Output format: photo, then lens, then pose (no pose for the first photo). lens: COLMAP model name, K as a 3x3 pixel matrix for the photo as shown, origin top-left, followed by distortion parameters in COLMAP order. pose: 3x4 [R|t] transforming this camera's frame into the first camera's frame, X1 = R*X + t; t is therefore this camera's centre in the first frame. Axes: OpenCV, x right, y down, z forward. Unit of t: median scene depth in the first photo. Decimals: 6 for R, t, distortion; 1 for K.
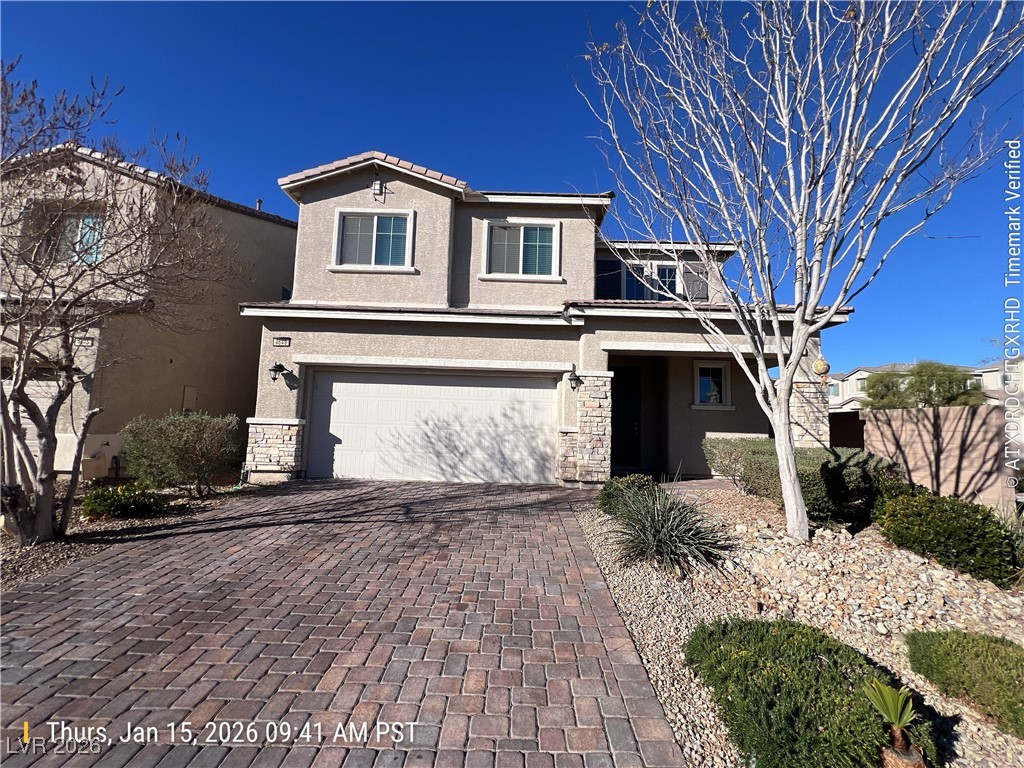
lens RADIAL K [[415.9, 0, 510.4], [0, 415.9, 384.2], [0, 0, 1]] dist [-0.001440, -0.000348]
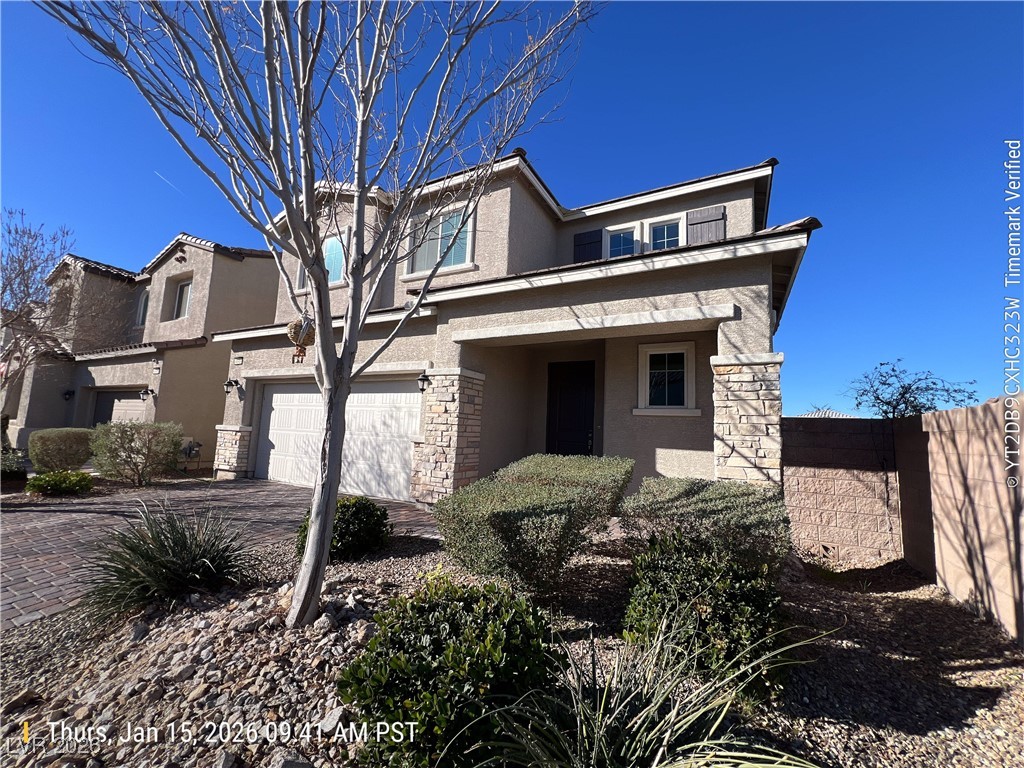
lens RADIAL K [[415.9, 0, 511.5], [0, 415.9, 383.7], [0, 0, 1]] dist [-0.001440, -0.000348]
pose [[0.877401, -0.046234, -0.477525, 0.698517], [0.028587, 0.998615, -0.044160, 0.037858], [0.478906, 0.025095, 0.877508, 0.340147]]
